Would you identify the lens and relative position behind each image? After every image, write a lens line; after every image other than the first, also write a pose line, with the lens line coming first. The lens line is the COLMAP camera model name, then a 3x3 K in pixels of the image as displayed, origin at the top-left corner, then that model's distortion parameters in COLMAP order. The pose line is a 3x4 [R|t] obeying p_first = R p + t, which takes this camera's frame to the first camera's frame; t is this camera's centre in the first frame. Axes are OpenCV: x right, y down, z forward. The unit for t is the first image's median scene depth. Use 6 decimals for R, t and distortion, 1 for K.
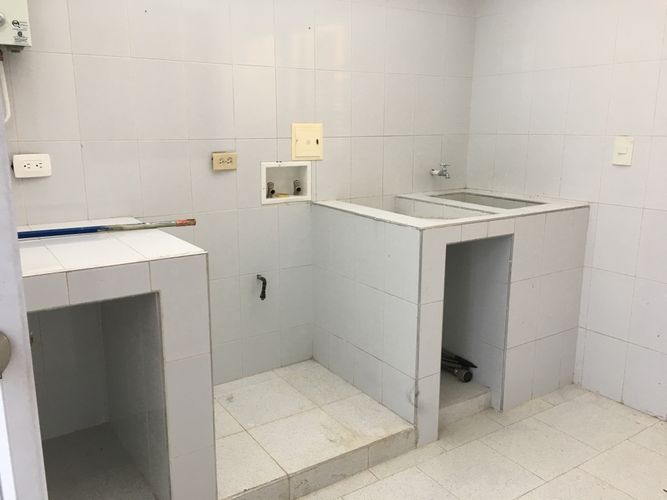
lens RADIAL K [[568.7, 0, 333.5], [0, 568.7, 250.0], [0, 0, 1]] dist [0.079394, -0.101308]
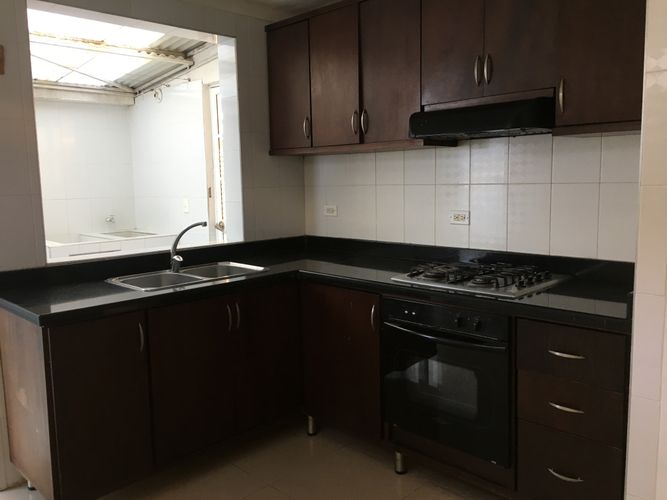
lens RADIAL K [[568.7, 0, 333.5], [0, 568.7, 250.0], [0, 0, 1]] dist [0.079394, -0.101308]
pose [[0.979811, -0.043128, 0.195217, 0.618527], [0.061566, 0.994092, -0.089388, 0.177922], [-0.190208, 0.099602, 0.976678, -0.944977]]
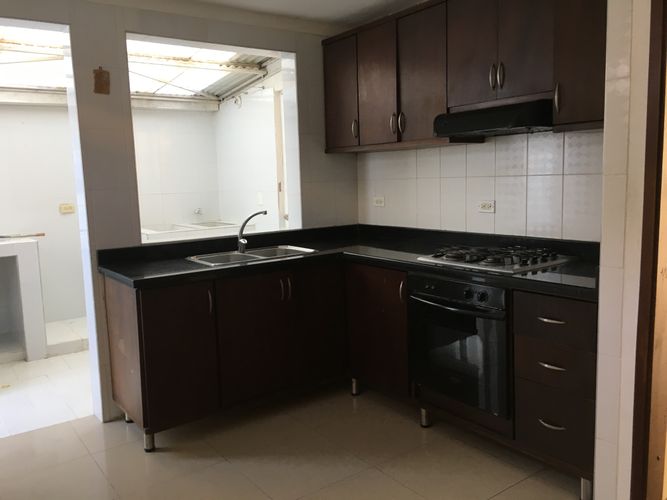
lens RADIAL K [[568.7, 0, 333.5], [0, 568.7, 250.0], [0, 0, 1]] dist [0.079394, -0.101308]
pose [[0.998526, -0.036177, 0.040472, 0.699686], [0.039688, 0.995188, -0.089588, 0.227588], [-0.037036, 0.091062, 0.995156, -1.145186]]
